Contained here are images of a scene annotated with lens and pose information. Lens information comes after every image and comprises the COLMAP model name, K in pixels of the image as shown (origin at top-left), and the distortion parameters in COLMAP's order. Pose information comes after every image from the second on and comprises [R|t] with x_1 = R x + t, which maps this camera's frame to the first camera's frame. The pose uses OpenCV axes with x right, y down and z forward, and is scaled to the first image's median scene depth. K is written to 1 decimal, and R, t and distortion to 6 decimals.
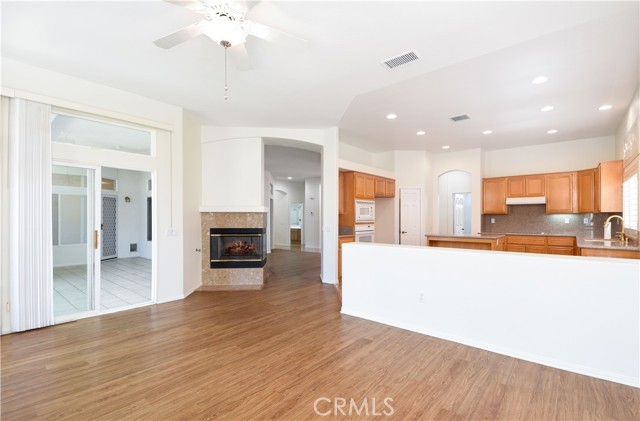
lens RADIAL K [[293.8, 0, 321.3], [0, 293.8, 216.2], [0, 0, 1]] dist [0.019926, 0.000297]
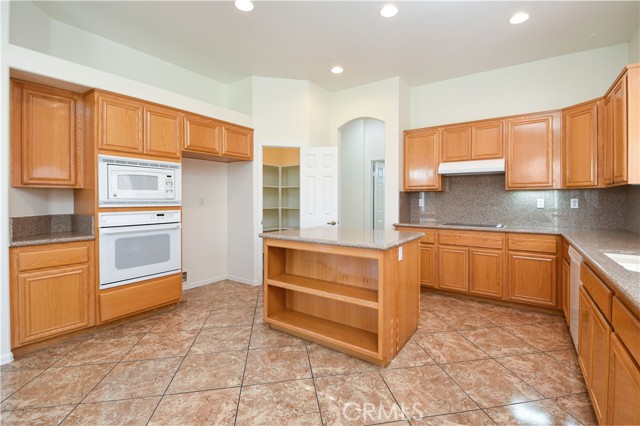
lens RADIAL K [[293.8, 0, 318.6], [0, 293.8, 197.9], [0, 0, 1]] dist [0.019926, 0.000297]
pose [[0.995918, 0.003458, 0.090198, 0.367757], [-0.003649, 0.999991, 0.001951, 0.005174], [-0.090190, -0.002272, 0.995922, 0.490891]]
